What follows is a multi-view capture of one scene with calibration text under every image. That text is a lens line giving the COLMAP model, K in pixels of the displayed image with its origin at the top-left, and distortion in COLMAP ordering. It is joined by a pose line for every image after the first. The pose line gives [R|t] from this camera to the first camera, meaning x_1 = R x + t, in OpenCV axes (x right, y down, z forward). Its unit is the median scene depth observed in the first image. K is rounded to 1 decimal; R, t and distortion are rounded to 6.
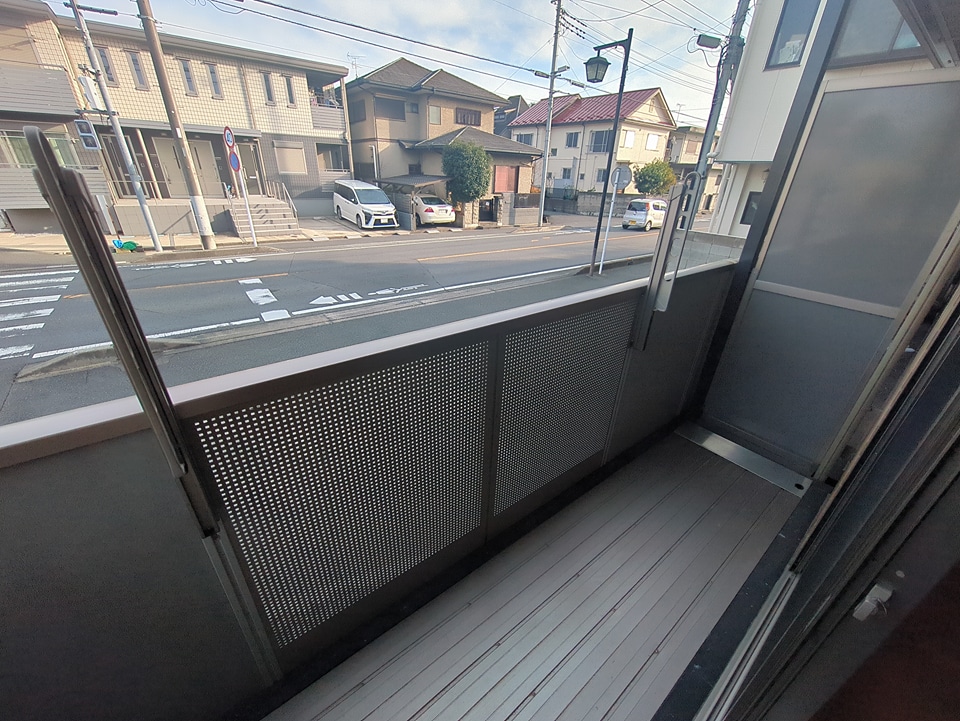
lens RADIAL K [[375.1, 0, 484.5], [0, 375.1, 361.4], [0, 0, 1]] dist [-0.003937, -0.000389]
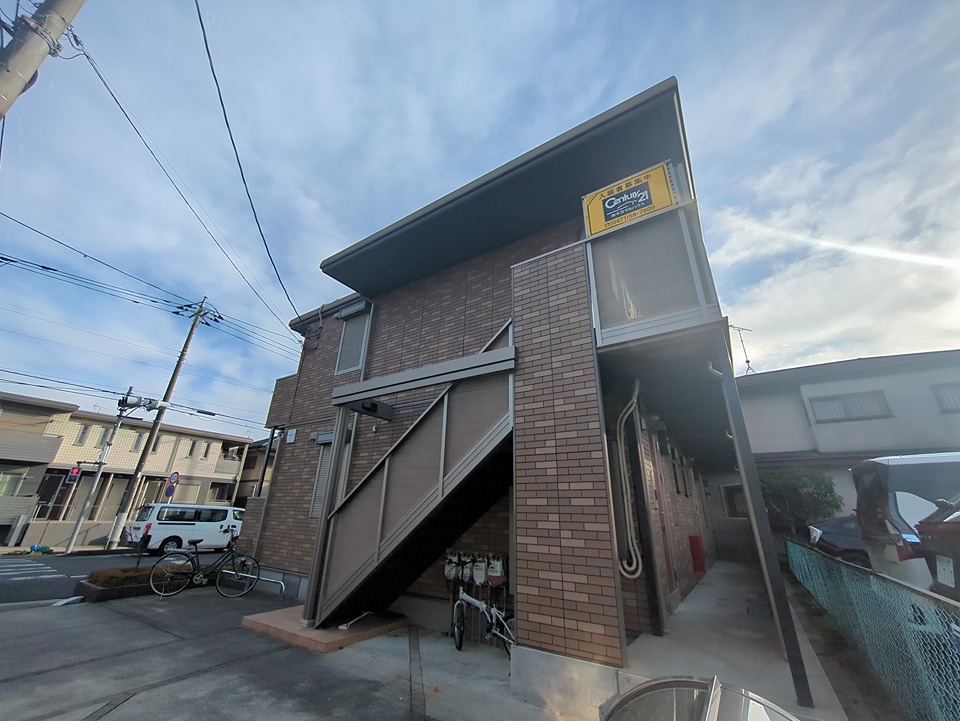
lens RADIAL K [[375.1, 0, 477.7], [0, 375.1, 362.1], [0, 0, 1]] dist [-0.003937, -0.000389]
pose [[0.947815, 0.112798, 0.298200, 0.028258], [0.145849, 0.678311, -0.720154, 0.277583], [-0.283504, 0.726065, 0.626462, -0.505854]]
